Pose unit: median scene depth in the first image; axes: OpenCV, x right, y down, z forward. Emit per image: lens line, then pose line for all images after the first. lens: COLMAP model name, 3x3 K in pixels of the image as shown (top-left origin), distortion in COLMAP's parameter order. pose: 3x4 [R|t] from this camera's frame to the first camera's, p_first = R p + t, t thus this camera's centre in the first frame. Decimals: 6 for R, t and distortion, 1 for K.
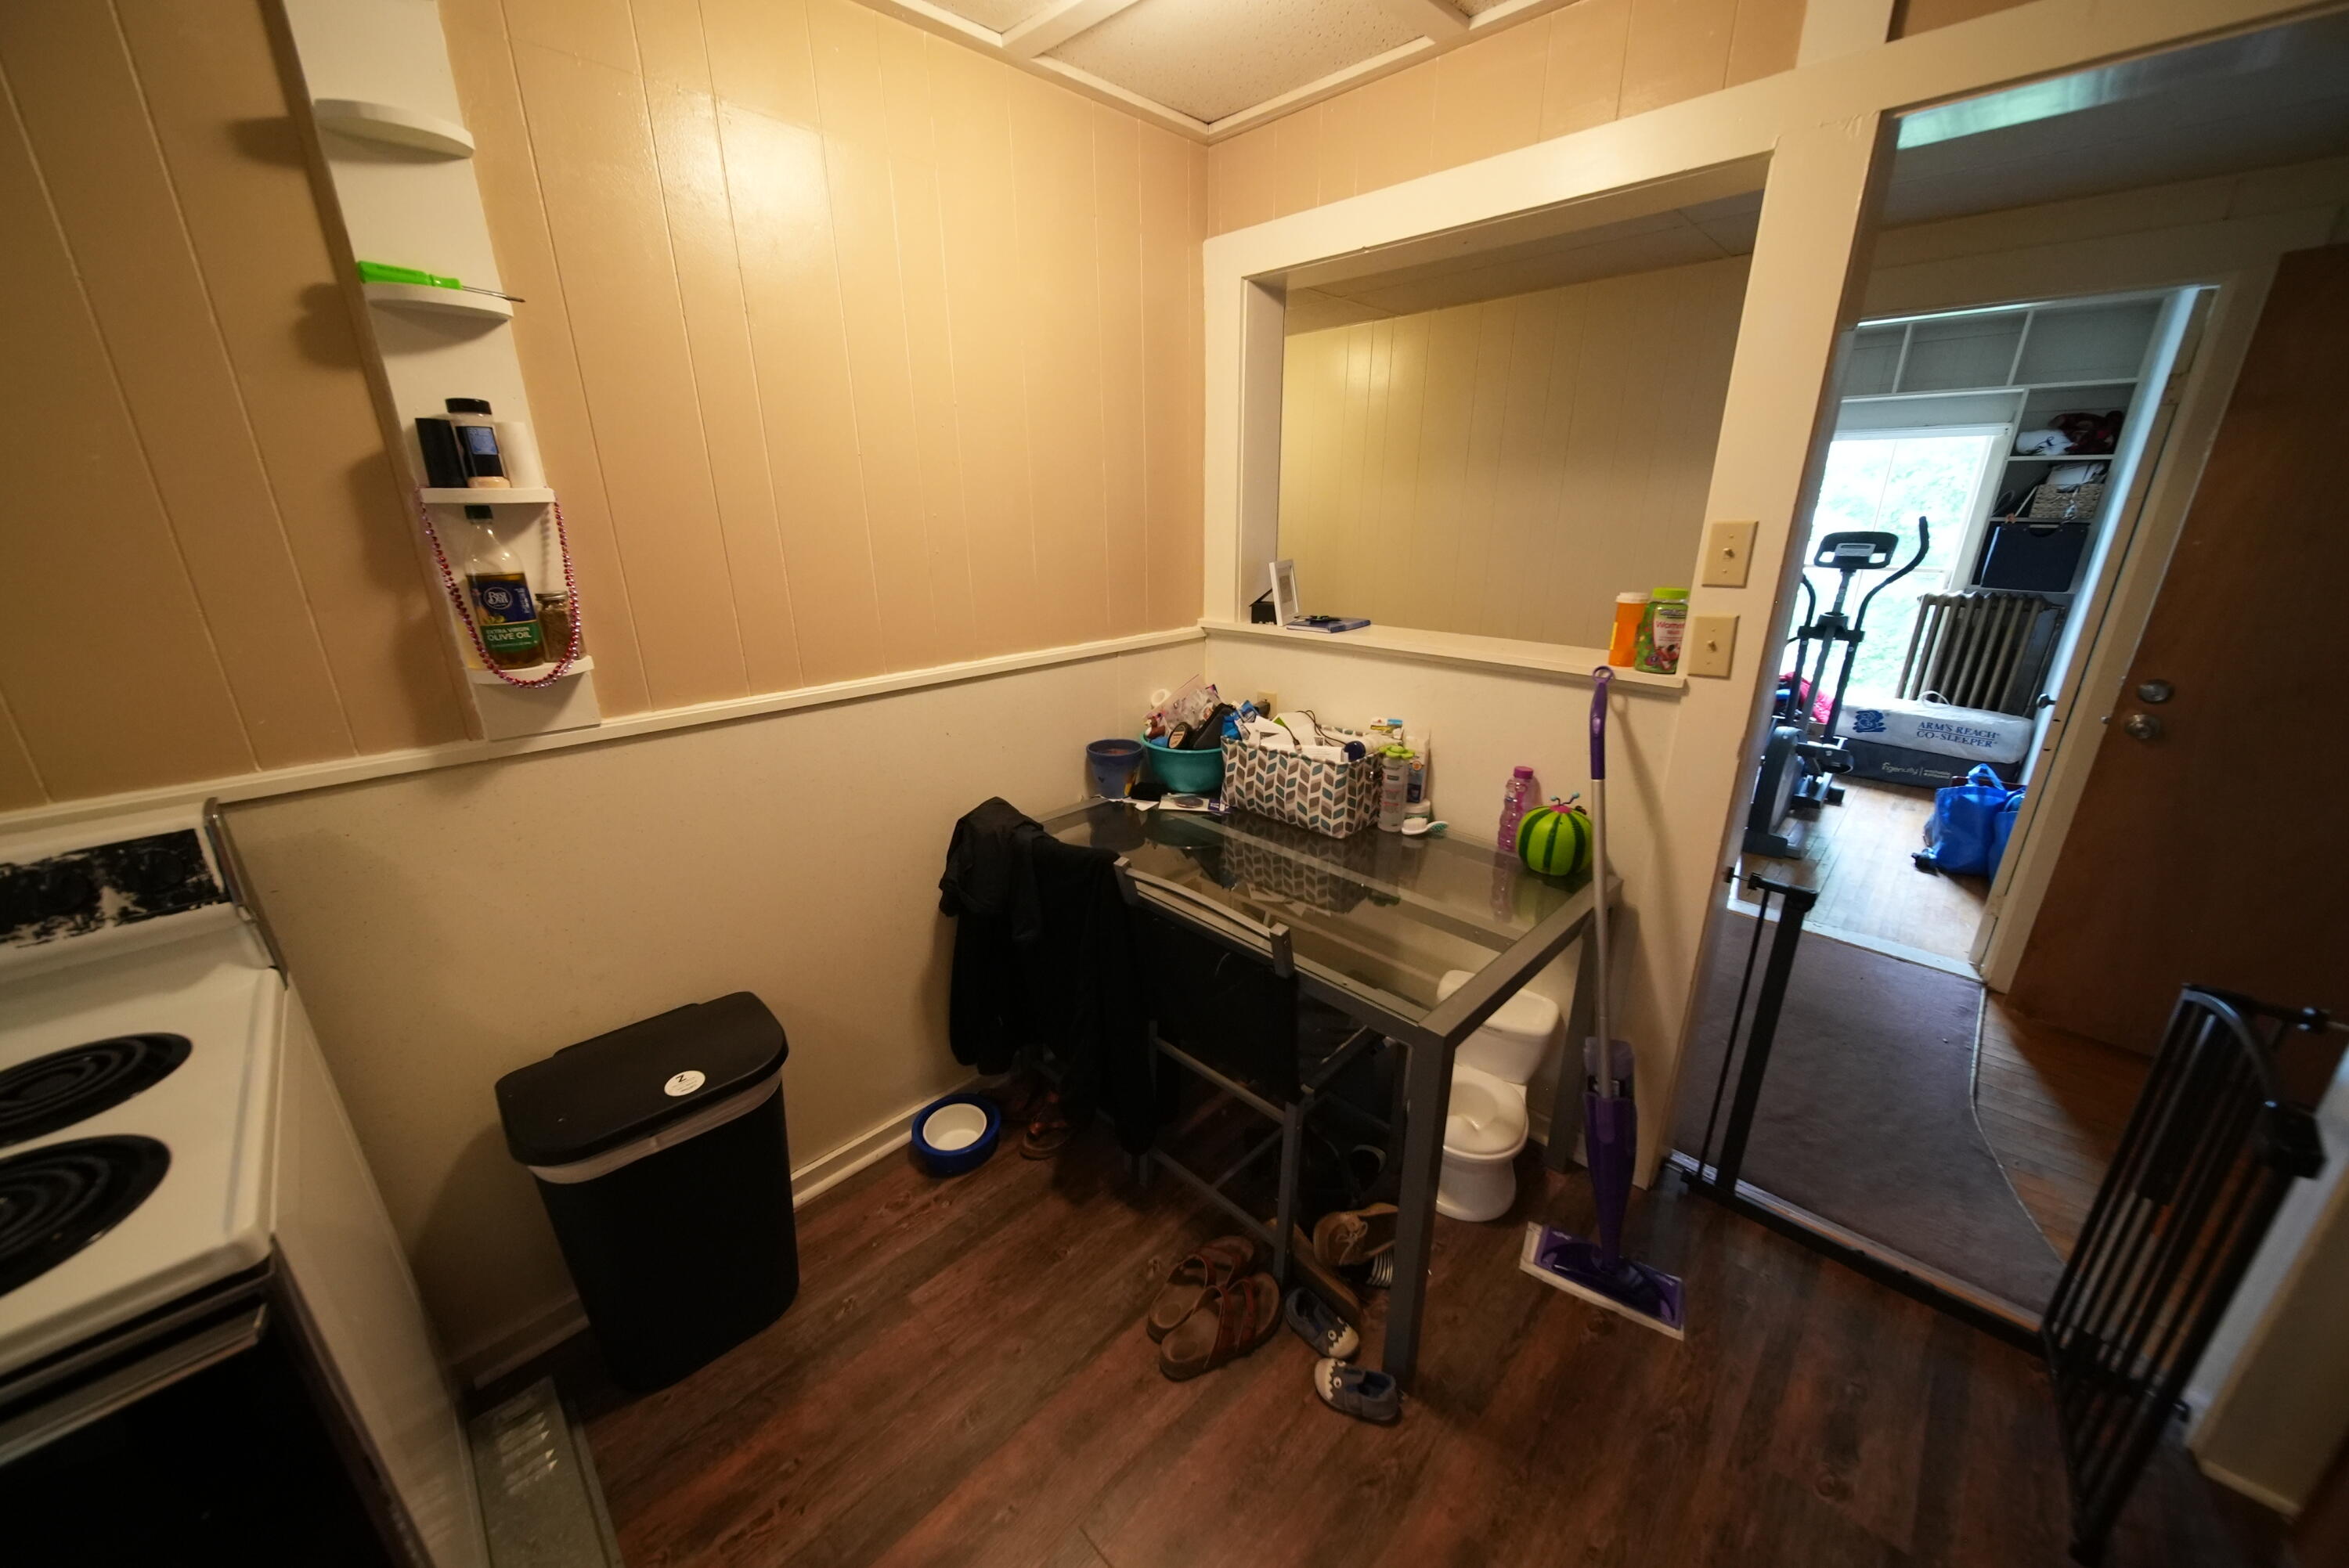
lens RADIAL K [[820.9, 0, 1178.7], [0, 820.9, 784.4], [0, 0, 1]] dist [-0.003444, -0.000187]
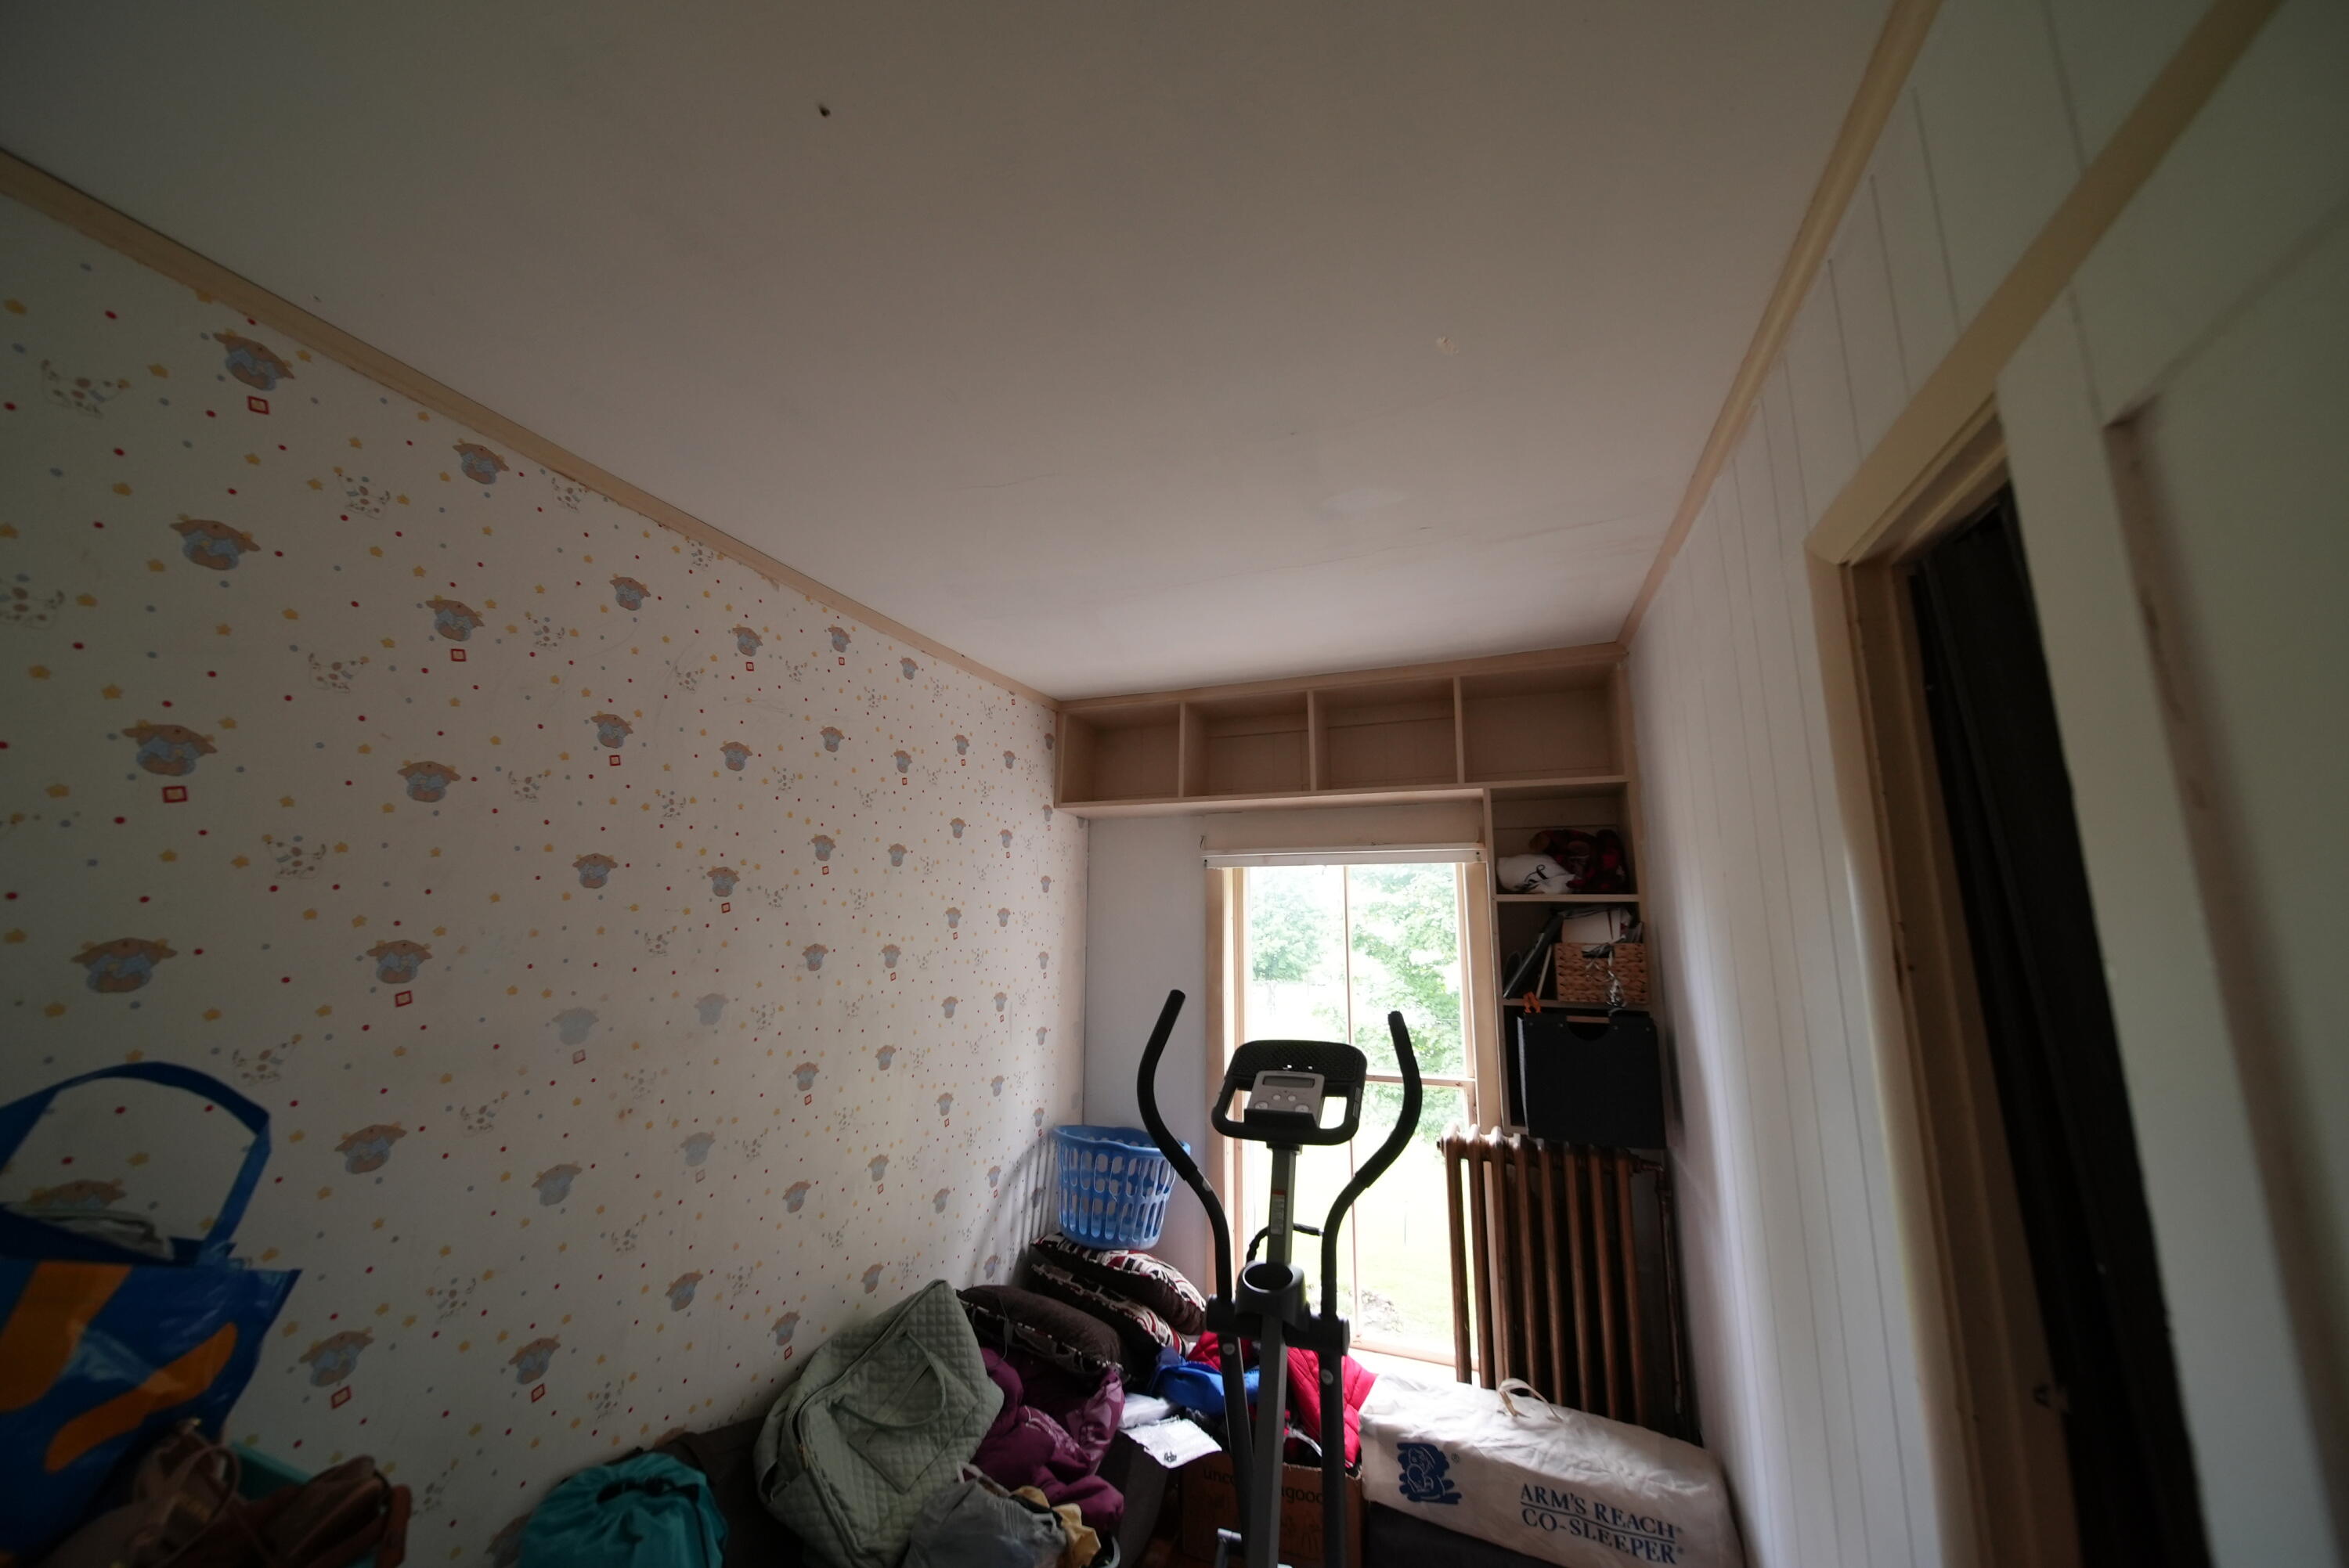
lens RADIAL K [[820.9, 0, 1169.4], [0, 820.9, 785.7], [0, 0, 1]] dist [-0.003444, -0.000187]
pose [[0.917948, 0.079337, 0.388687, 0.580183], [0.119684, 0.878756, -0.462021, -0.231676], [-0.378216, 0.470631, 0.797157, 0.596935]]
